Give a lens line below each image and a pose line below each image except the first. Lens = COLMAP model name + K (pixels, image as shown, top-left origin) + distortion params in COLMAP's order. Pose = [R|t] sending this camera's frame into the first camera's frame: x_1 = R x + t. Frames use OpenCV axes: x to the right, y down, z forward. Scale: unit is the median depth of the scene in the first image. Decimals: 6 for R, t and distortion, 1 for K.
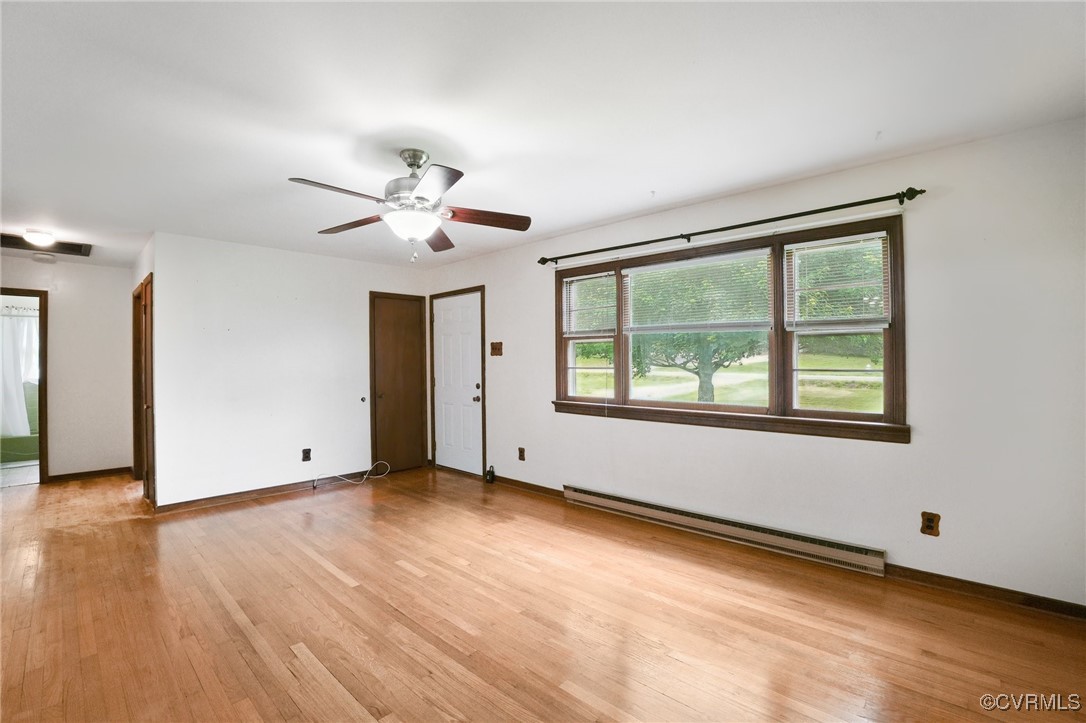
lens RADIAL K [[476.2, 0, 546.3], [0, 476.2, 359.6], [0, 0, 1]] dist [-0.051160, 0.000033]
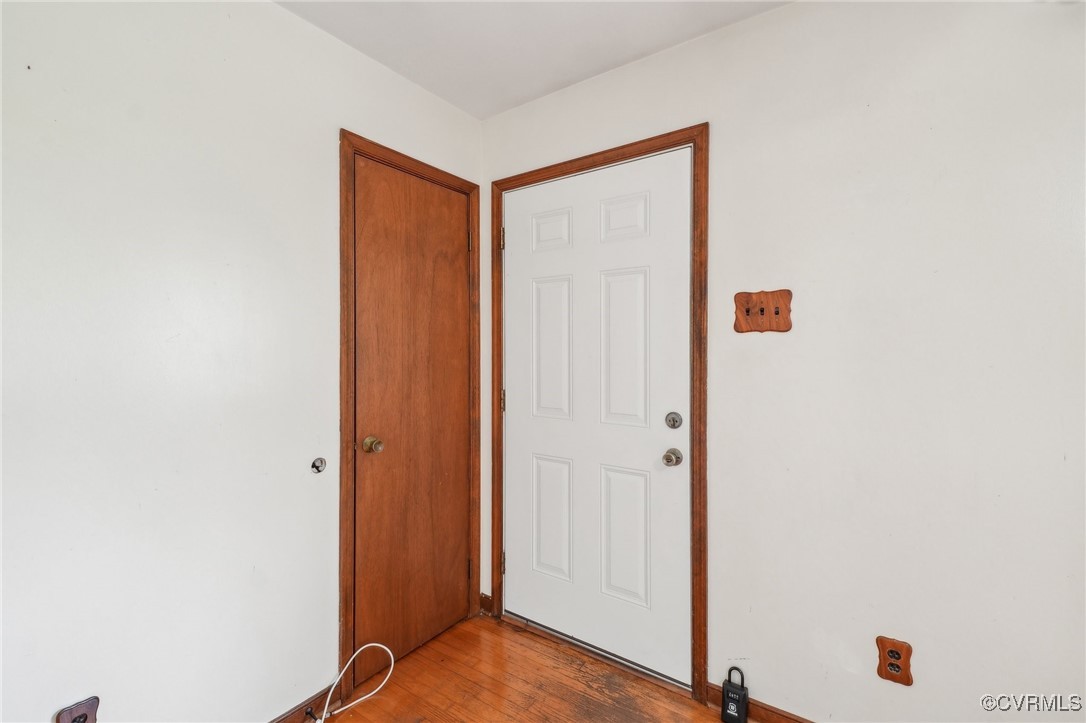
lens RADIAL K [[477.6, 0, 546.1], [0, 477.6, 351.9], [0, 0, 1]] dist [0.027436, -0.008937]
pose [[0.989893, 0.010890, 0.141396, -0.345532], [-0.011084, 0.999938, 0.000584, 0.007869], [-0.141381, -0.002146, 0.989953, 0.805322]]
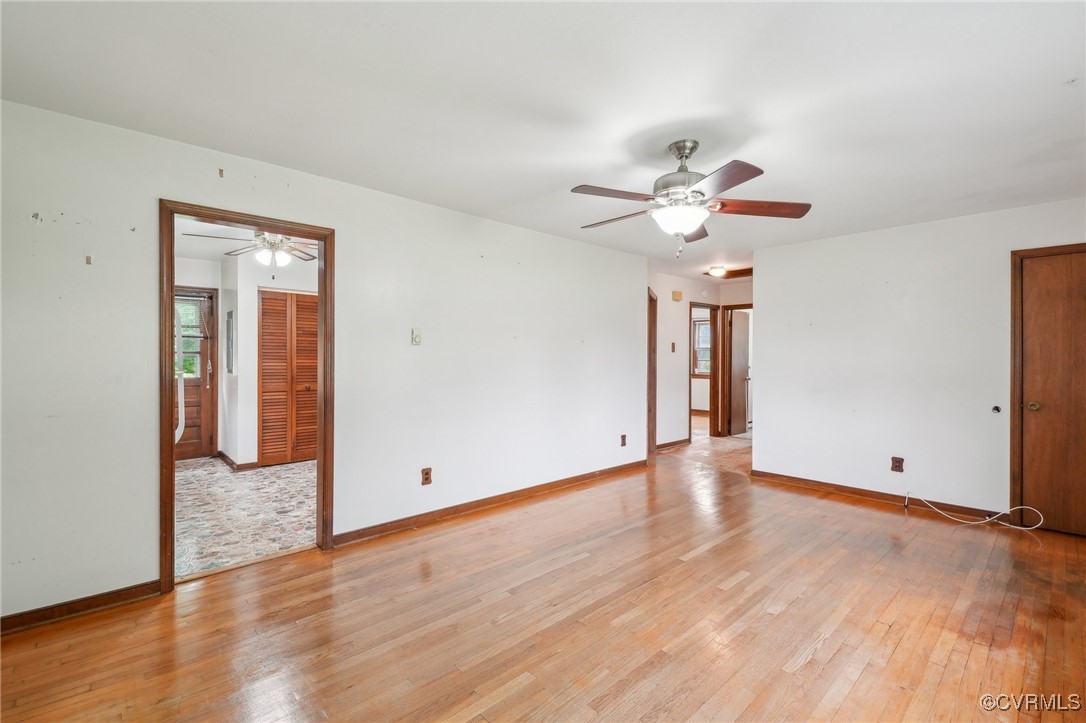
lens RADIAL K [[481.5, 0, 543.0], [0, 481.5, 361.5], [0, 0, 1]] dist [0.026758, -0.018715]
pose [[-0.068408, 0.015713, -0.997534, 0.456377], [0.002913, 0.999875, 0.015550, 0.000678], [0.997653, -0.001842, -0.068445, 0.465403]]
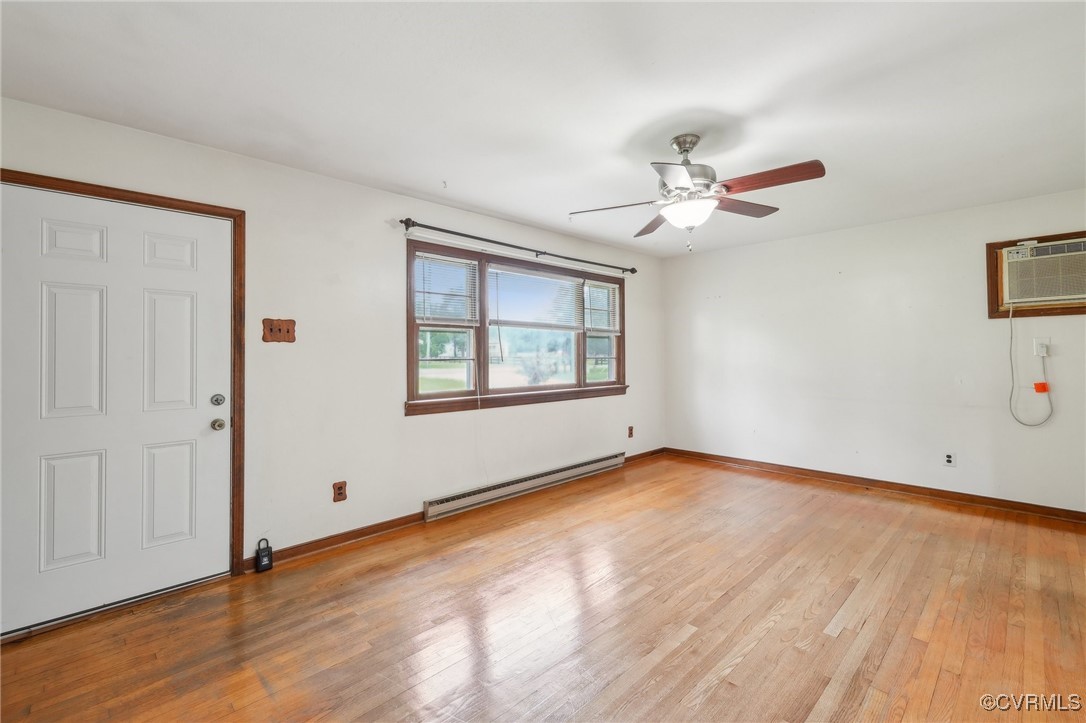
lens RADIAL K [[470.9, 0, 545.8], [0, 470.9, 350.5], [0, 0, 1]] dist [0.008275, -0.000560]
pose [[0.051979, 0.012524, 0.998570, -0.768699], [0.001752, 0.999919, -0.012632, 0.011349], [-0.998647, 0.002406, 0.051953, 0.747287]]
